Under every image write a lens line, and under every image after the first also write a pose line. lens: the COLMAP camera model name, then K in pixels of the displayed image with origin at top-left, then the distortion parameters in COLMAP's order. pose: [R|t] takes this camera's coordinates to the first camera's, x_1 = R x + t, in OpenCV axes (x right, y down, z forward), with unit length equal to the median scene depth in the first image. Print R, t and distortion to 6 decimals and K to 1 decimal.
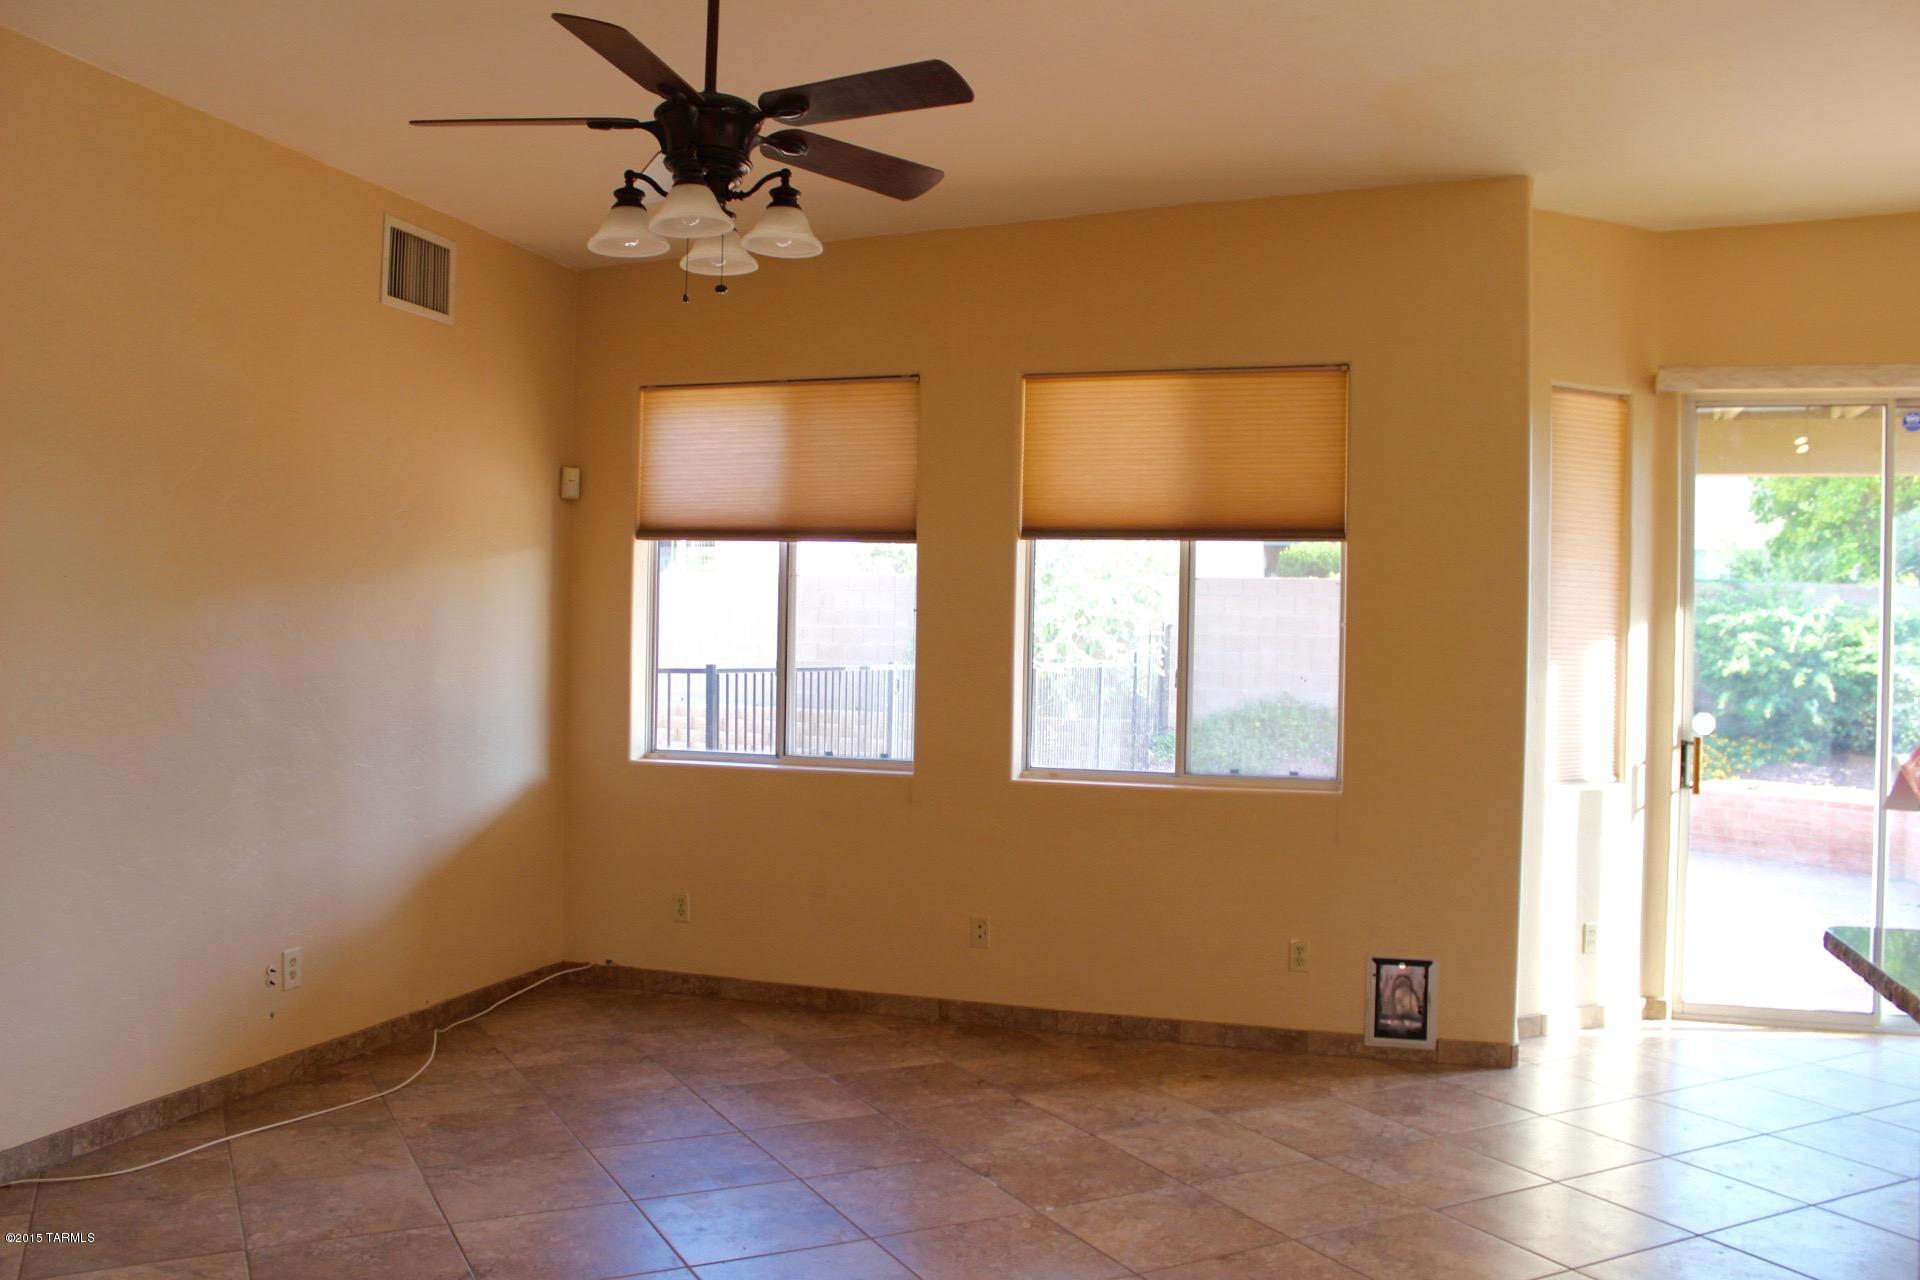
lens RADIAL K [[1560.4, 0, 960.0], [0, 1560.4, 640.0], [0, 0, 1]] dist [-0.119233, 0.009072]
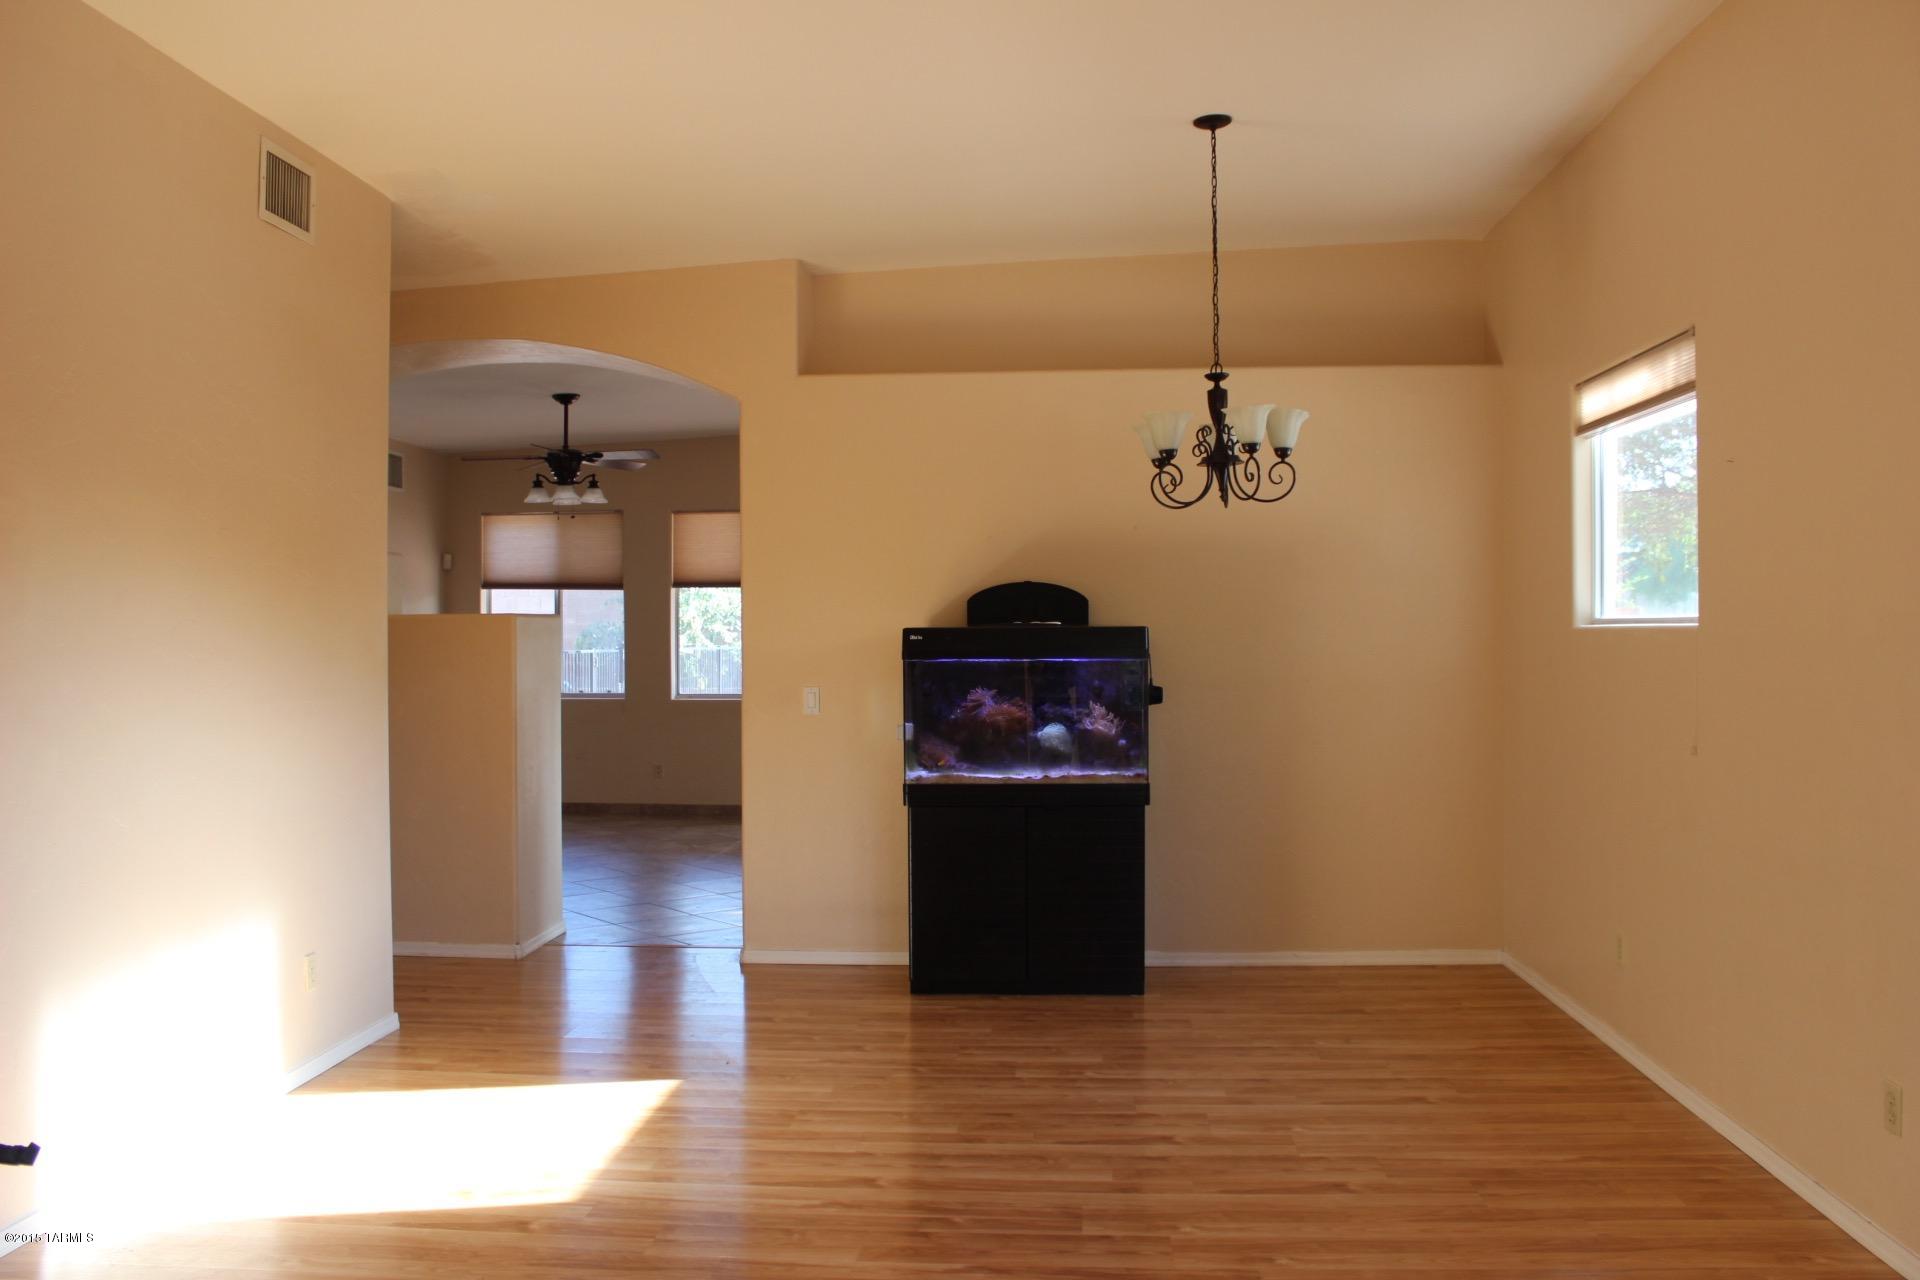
lens RADIAL K [[1560.4, 0, 960.0], [0, 1560.4, 640.0], [0, 0, 1]] dist [-0.119233, 0.009072]
pose [[0.972355, -0.021611, 0.232507, -0.074426], [0.019717, 0.999751, 0.010468, -0.007439], [-0.232675, -0.005594, 0.972538, -1.154645]]
